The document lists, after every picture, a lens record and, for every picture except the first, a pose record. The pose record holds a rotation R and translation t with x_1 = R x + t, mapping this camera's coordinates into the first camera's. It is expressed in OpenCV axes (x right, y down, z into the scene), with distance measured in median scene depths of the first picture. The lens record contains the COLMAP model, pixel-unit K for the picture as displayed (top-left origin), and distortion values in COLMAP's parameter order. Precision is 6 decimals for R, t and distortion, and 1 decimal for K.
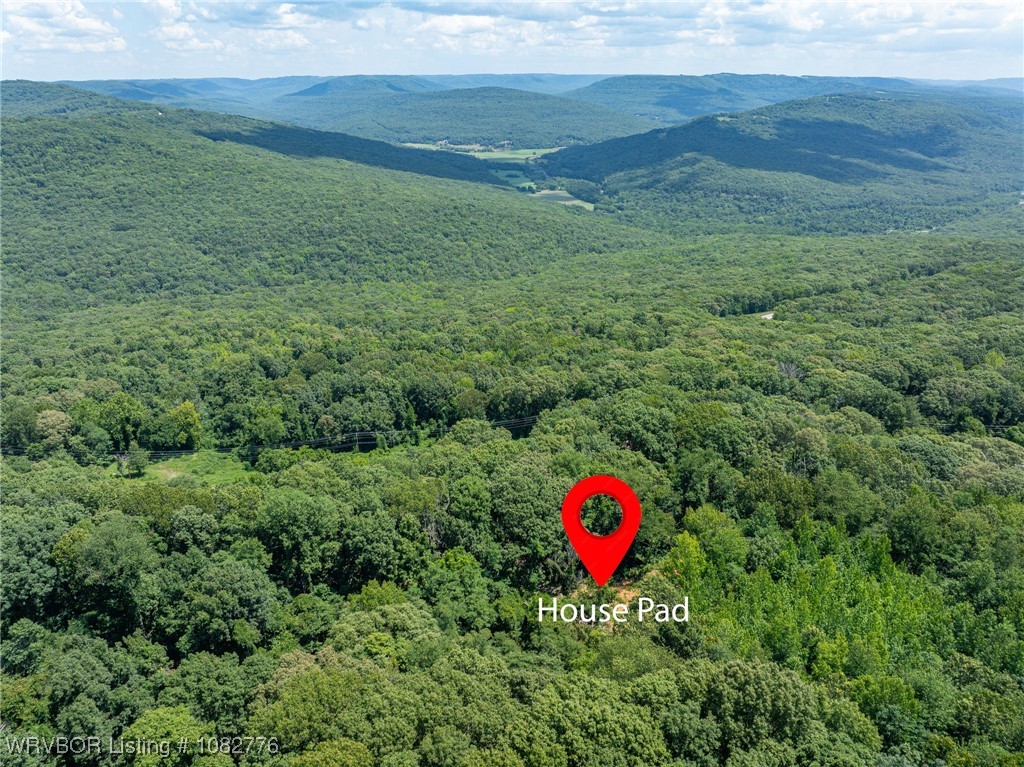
lens RADIAL K [[711.5, 0, 510.8], [0, 711.5, 385.7], [0, 0, 1]] dist [-0.053169, 0.028721]
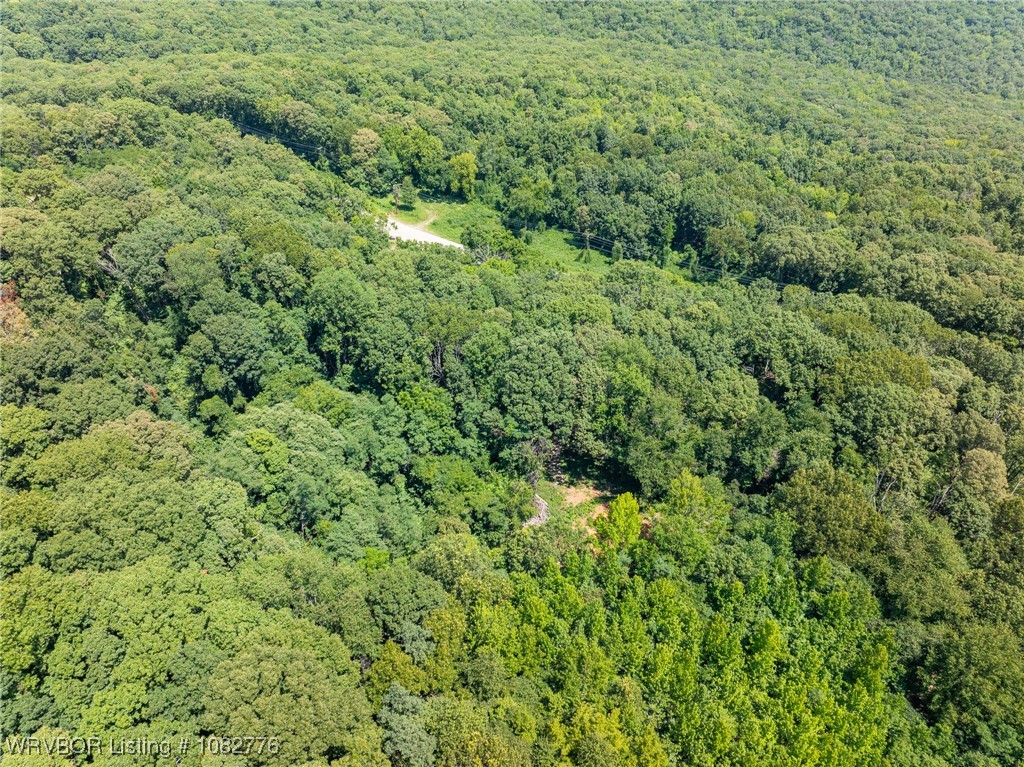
lens RADIAL K [[711.5, 0, 508.0], [0, 711.5, 383.2], [0, 0, 1]] dist [-0.053169, 0.028721]
pose [[0.770579, 0.418690, -0.480527, 0.205066], [-0.251608, 0.892556, 0.374215, -0.071462], [0.585578, -0.167458, 0.793131, 0.135091]]
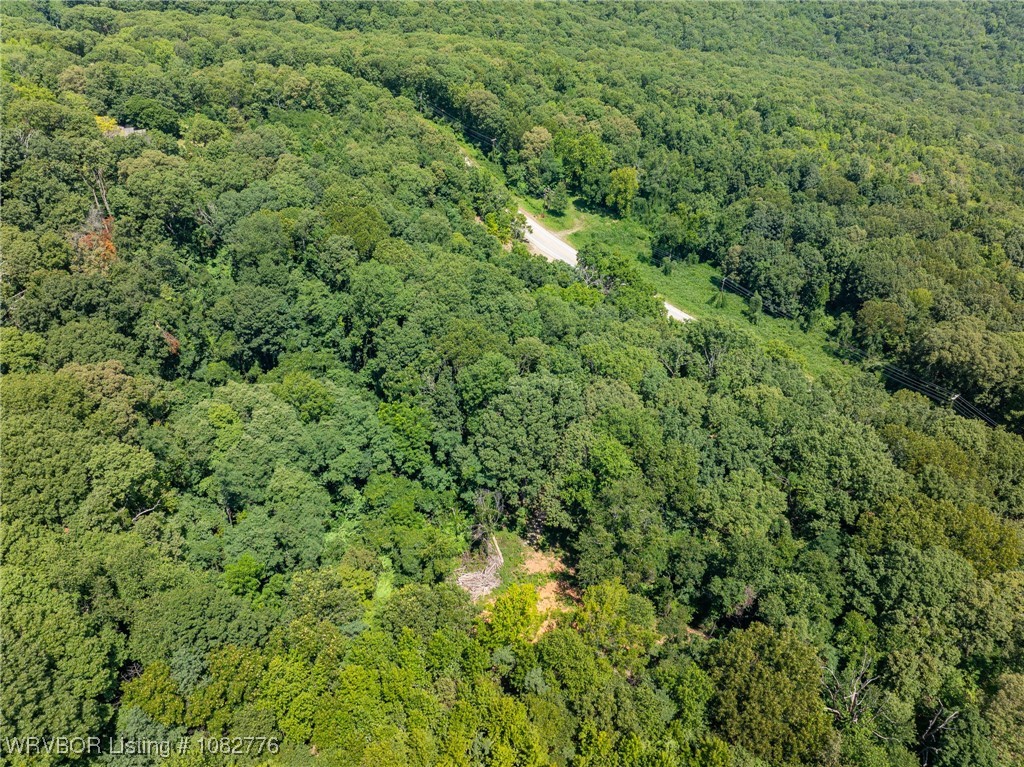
lens RADIAL K [[711.5, 0, 509.9], [0, 711.5, 380.8], [0, 0, 1]] dist [-0.053169, 0.028721]
pose [[0.485520, 0.572392, -0.660786, 0.250596], [-0.346329, 0.819945, 0.455792, -0.112437], [0.802700, 0.007554, 0.596336, 0.250566]]
